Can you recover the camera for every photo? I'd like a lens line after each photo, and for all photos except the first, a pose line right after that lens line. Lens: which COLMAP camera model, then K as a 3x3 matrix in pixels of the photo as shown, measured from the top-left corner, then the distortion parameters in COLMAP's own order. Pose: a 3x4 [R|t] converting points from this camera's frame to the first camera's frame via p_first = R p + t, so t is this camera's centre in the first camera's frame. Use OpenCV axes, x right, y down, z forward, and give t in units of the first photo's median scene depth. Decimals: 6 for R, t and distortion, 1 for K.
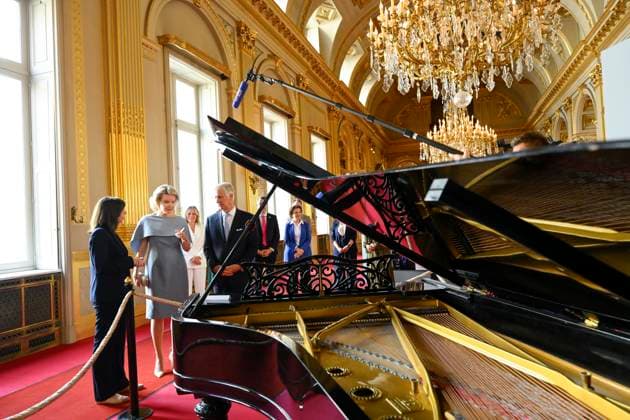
lens RADIAL K [[1593.9, 0, 315.0], [0, 1593.9, 210.0], [0, 0, 1]] dist [-0.025284, -0.265512]
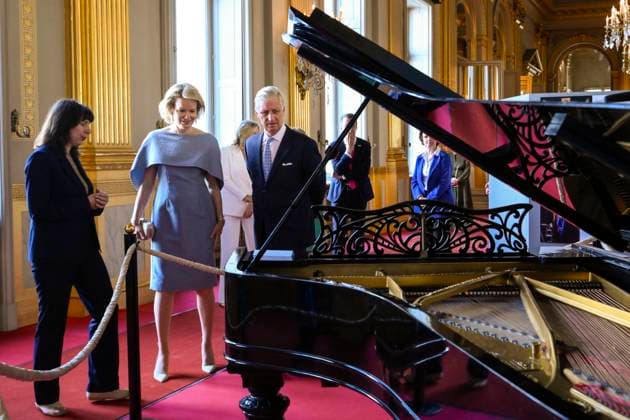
lens RADIAL K [[1593.9, 0, 315.0], [0, 1593.9, 210.0], [0, 0, 1]] dist [-0.025284, -0.265512]
pose [[0.996325, 0.046968, -0.071623, 0.006042], [-0.043572, 0.997884, 0.048256, 0.001295], [0.073738, -0.044957, 0.996264, 0.308664]]
